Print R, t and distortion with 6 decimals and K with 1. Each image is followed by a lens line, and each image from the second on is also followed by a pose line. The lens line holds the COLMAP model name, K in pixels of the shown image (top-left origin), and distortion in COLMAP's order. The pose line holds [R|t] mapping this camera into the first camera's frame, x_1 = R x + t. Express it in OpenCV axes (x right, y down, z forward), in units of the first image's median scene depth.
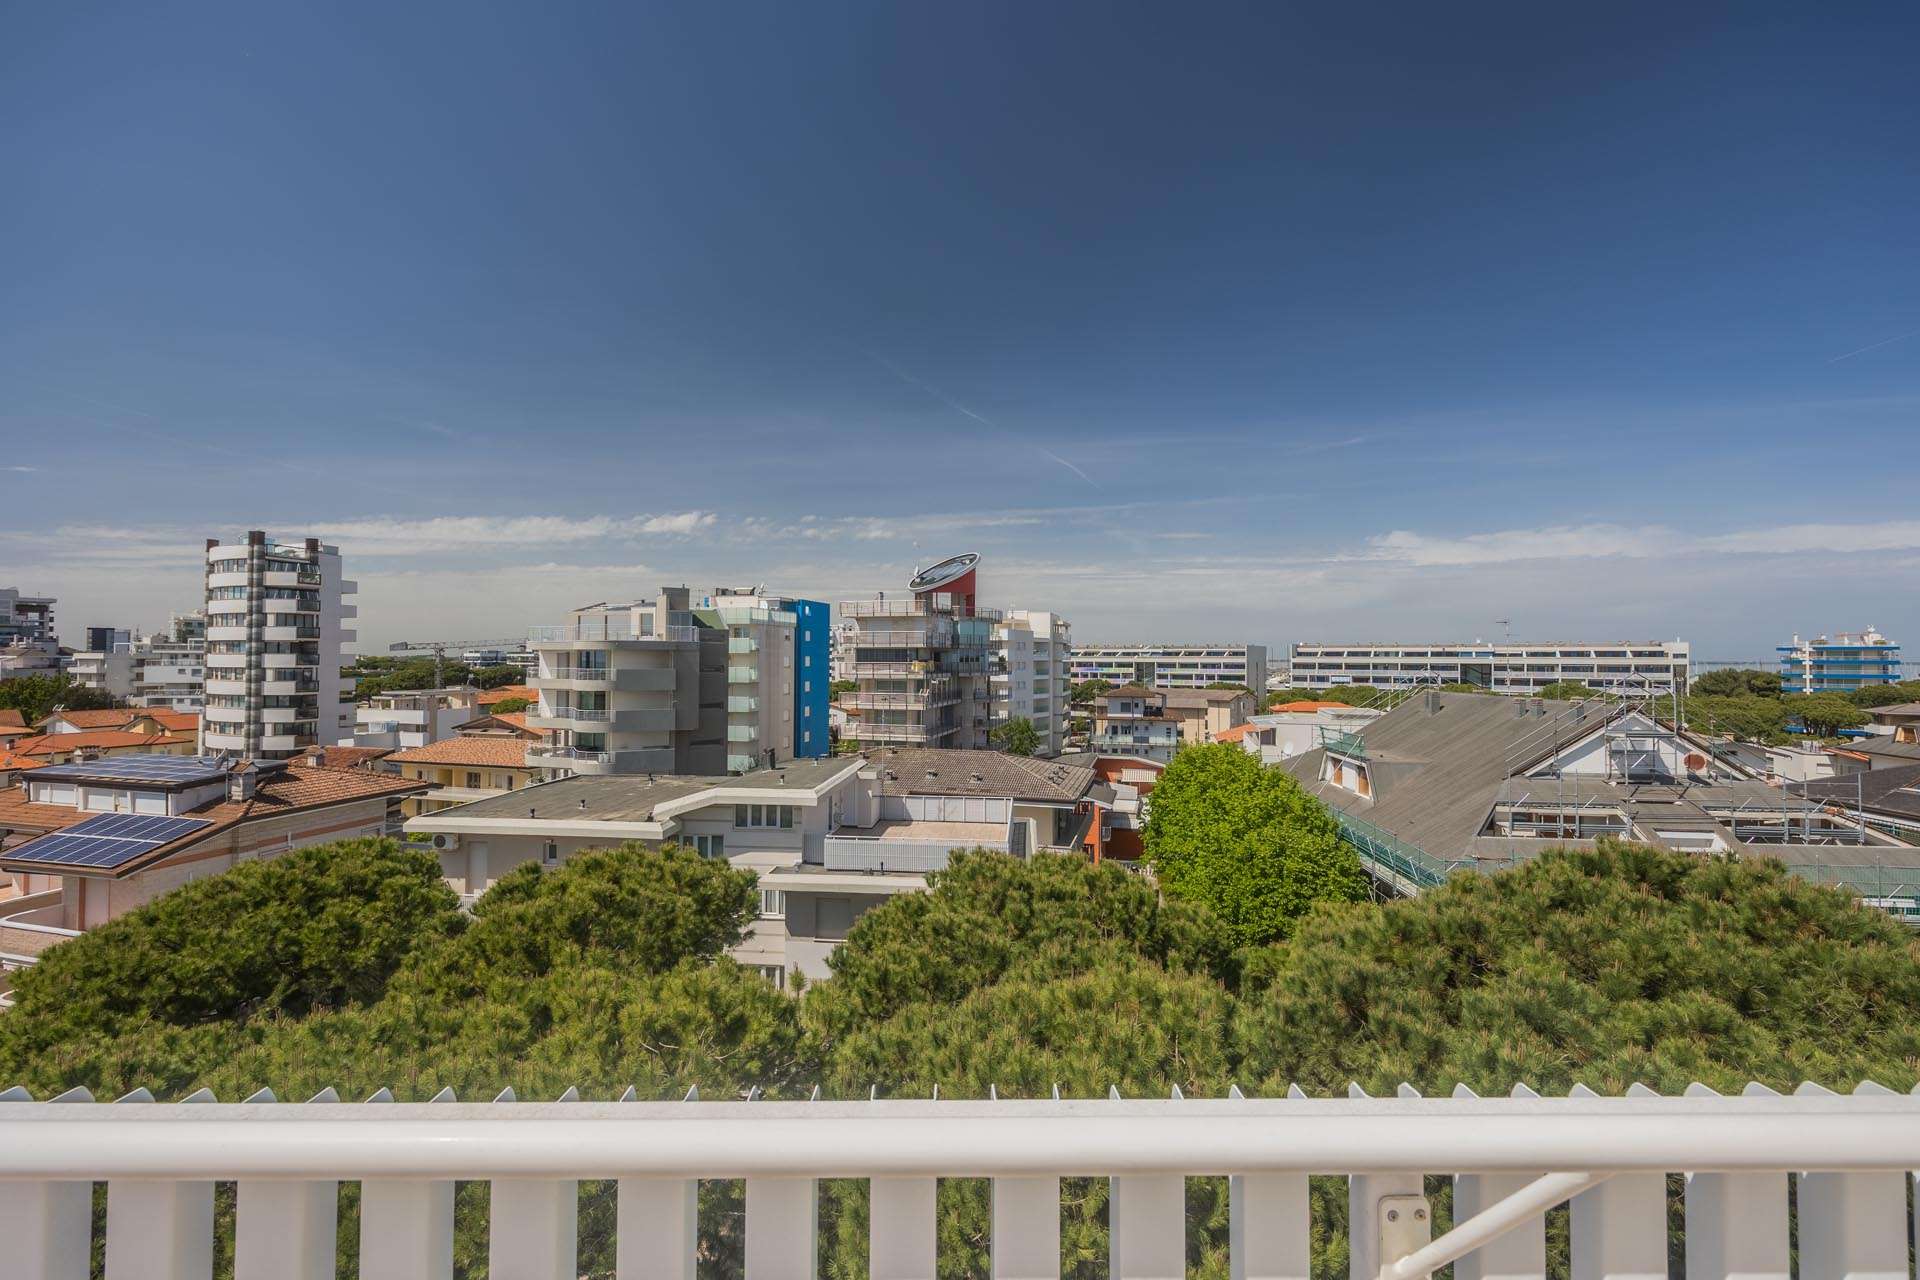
lens RADIAL K [[772.6, 0, 950.3], [0, 772.6, 630.6], [0, 0, 1]] dist [-0.003677, -0.000625]
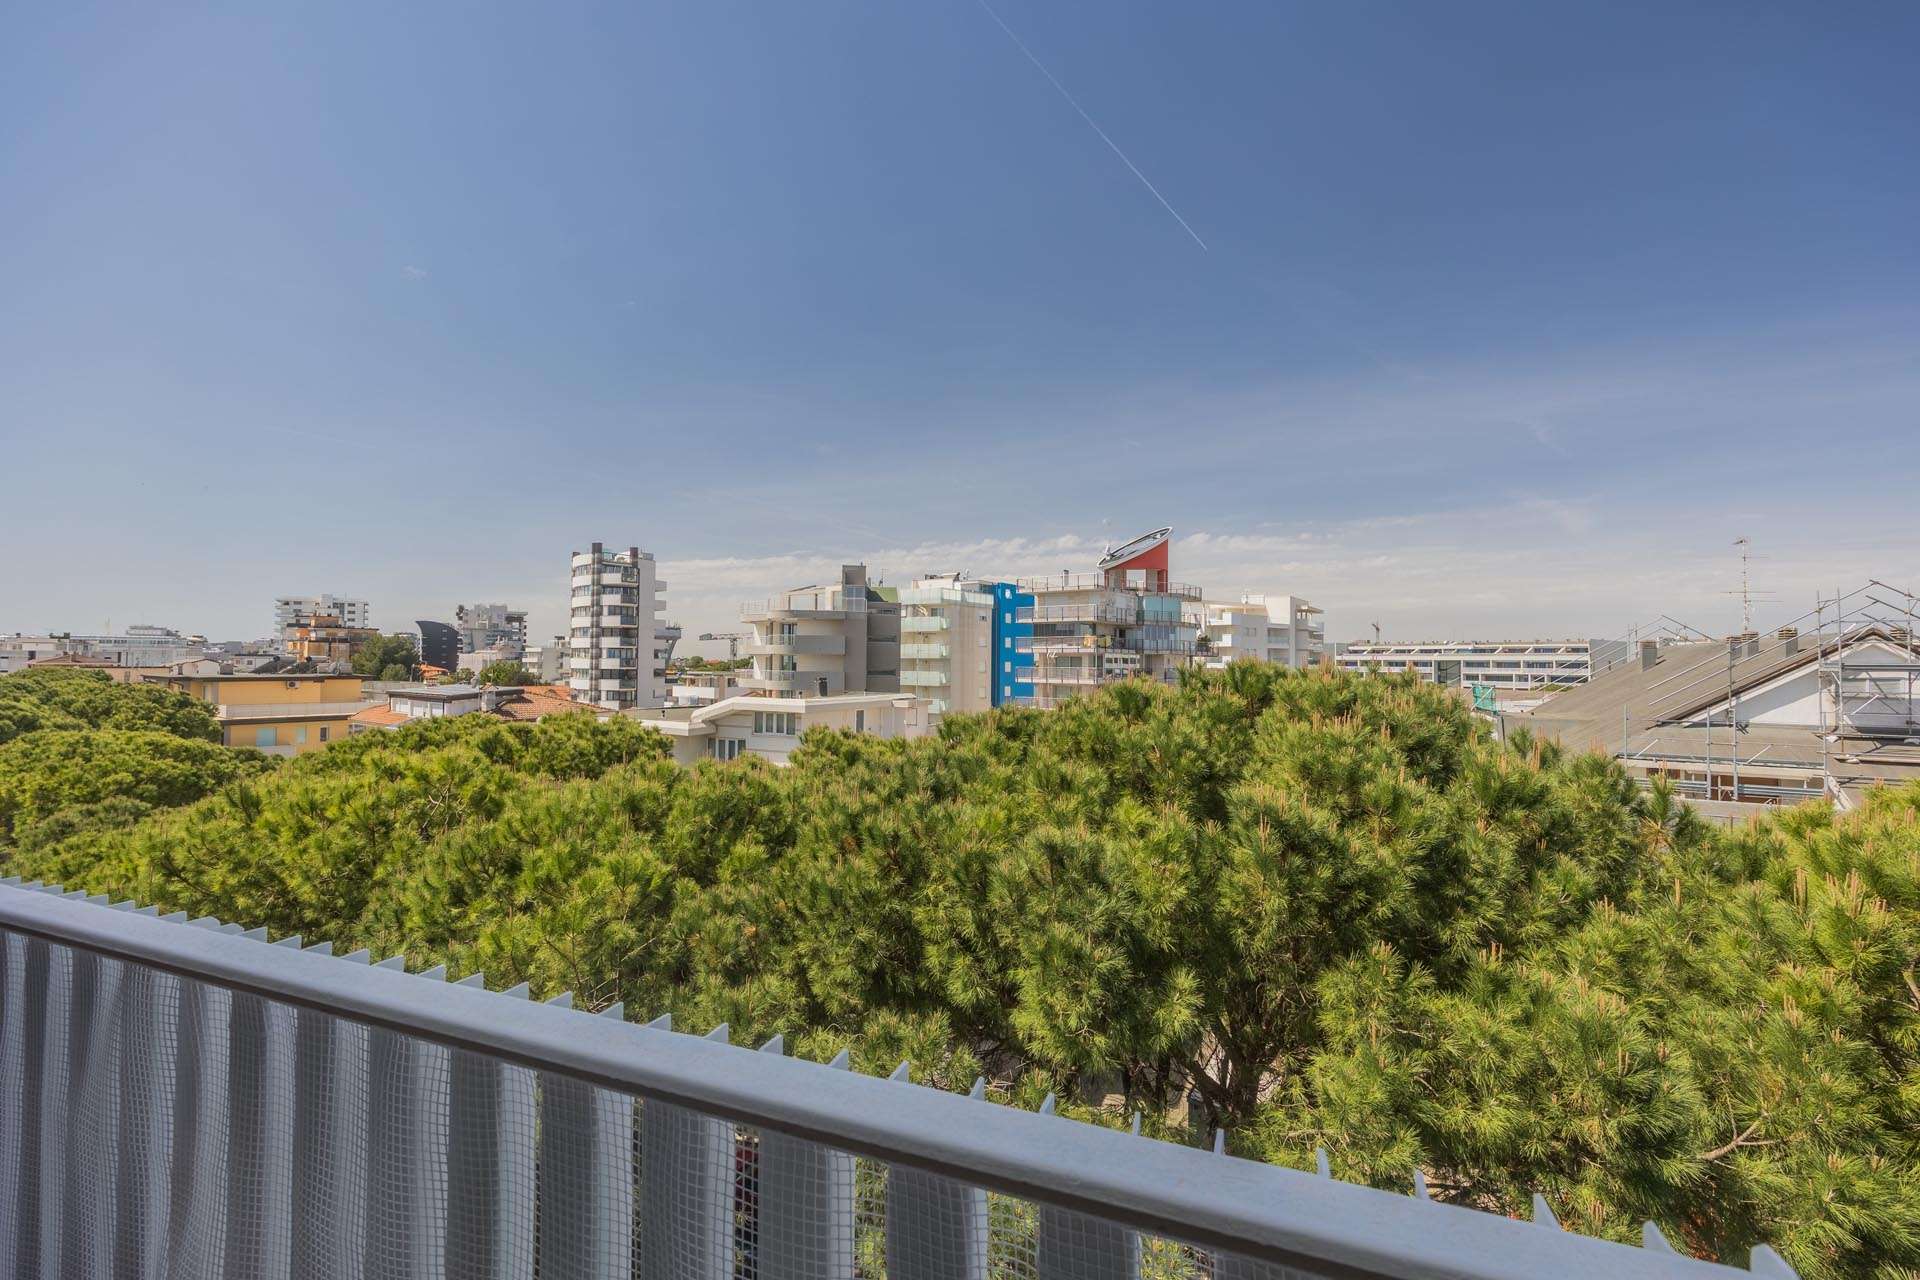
lens RADIAL K [[772.6, 0, 972.6], [0, 772.6, 644.2], [0, 0, 1]] dist [-0.003677, -0.000625]
pose [[0.932074, -0.004981, -0.362234, 0.156317], [0.005306, 0.999986, -0.000099, 0.044784], [0.362229, -0.001830, 0.932087, 0.018478]]
